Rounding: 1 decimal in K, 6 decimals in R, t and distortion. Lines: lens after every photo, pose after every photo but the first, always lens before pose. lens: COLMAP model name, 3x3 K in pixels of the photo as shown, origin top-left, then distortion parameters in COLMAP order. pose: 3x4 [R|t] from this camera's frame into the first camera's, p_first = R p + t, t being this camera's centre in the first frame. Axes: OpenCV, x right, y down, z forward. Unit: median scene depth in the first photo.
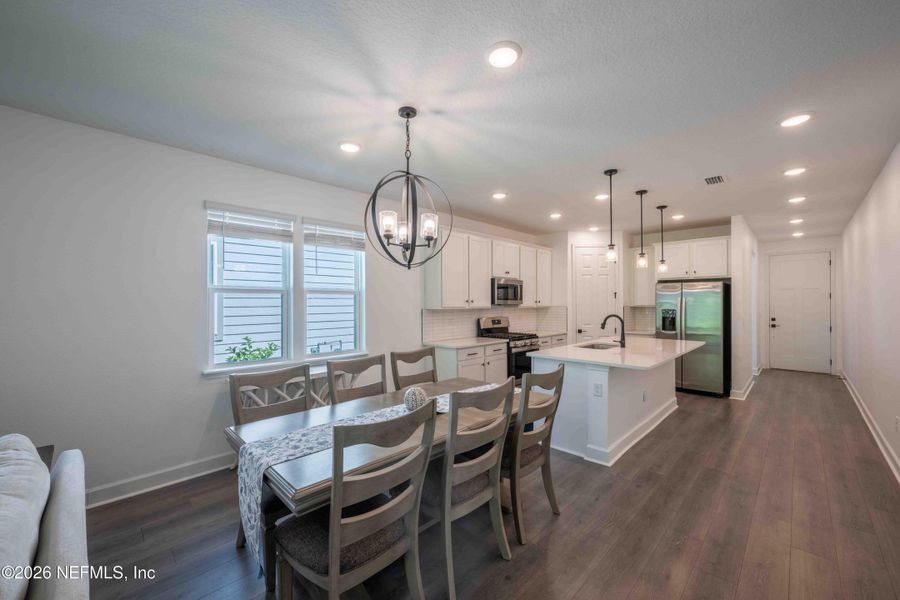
lens RADIAL K [[362.1, 0, 445.7], [0, 362.1, 299.0], [0, 0, 1]] dist [-0.000753, 0.000120]
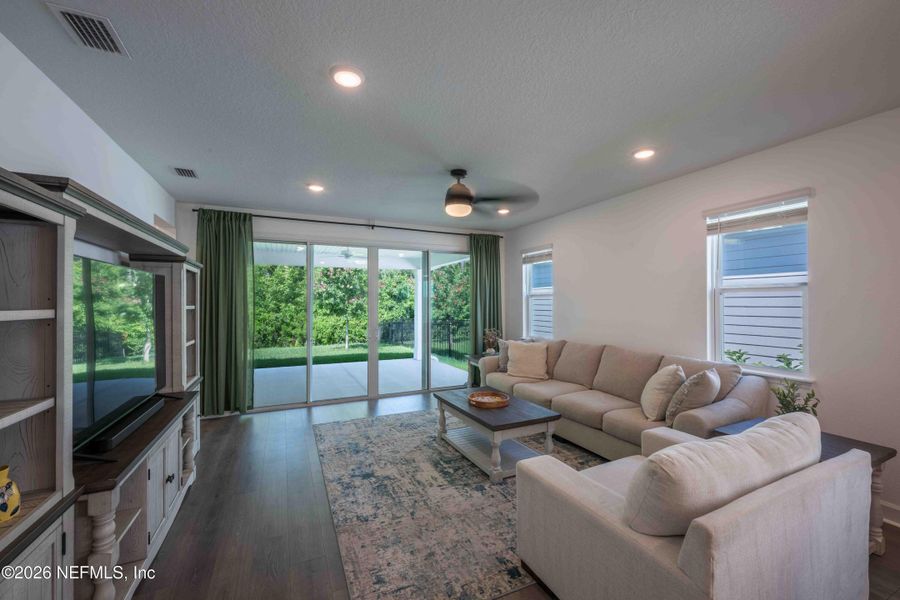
lens RADIAL K [[356.0, 0, 450.0], [0, 356.0, 300.0], [0, 0, 1]] dist [-0.001288, -0.000104]
pose [[-0.346594, -0.002820, -0.938011, 0.091260], [0.013622, 0.999875, -0.008039, -0.001394], [0.937916, -0.015564, -0.346512, 0.093008]]
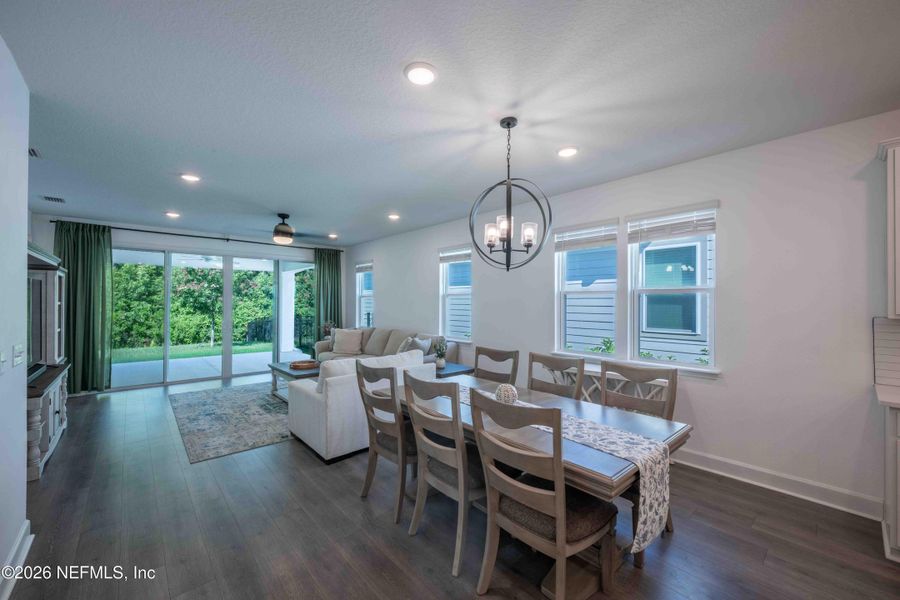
lens RADIAL K [[351.6, 0, 446.0], [0, 351.6, 298.9], [0, 0, 1]] dist [0.000256, 0.000071]
pose [[-0.064884, -0.005574, -0.997877, 0.408979], [0.007327, 0.999955, -0.006062, 0.001673], [0.997866, -0.007705, -0.064840, 0.388525]]
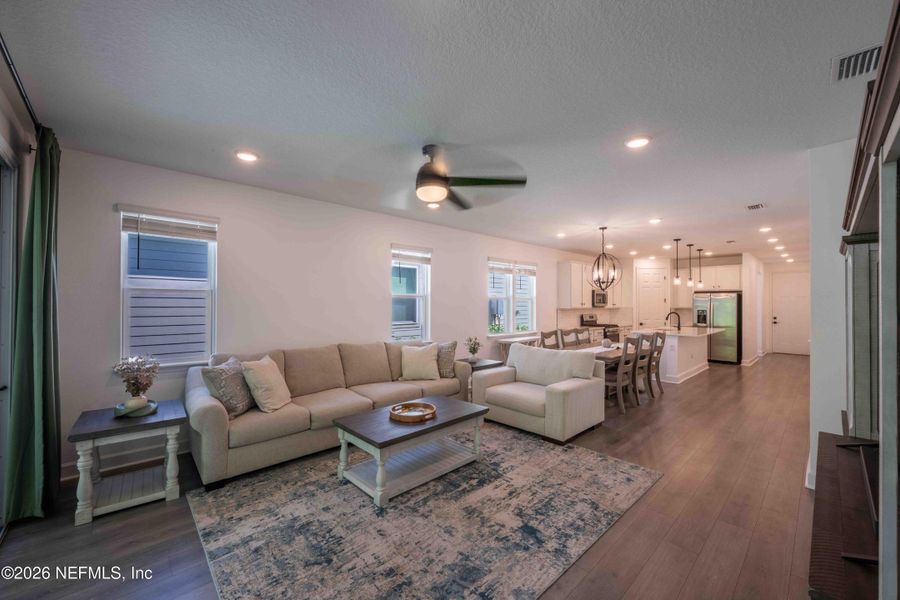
lens RADIAL K [[356.0, 0, 450.0], [0, 356.0, 300.0], [0, 0, 1]] dist [-0.001288, -0.000104]
pose [[0.999263, 0.006560, -0.037832, -0.458376], [-0.006629, 0.999977, -0.001689, -0.005297], [0.037820, 0.001938, 0.999283, -0.641213]]
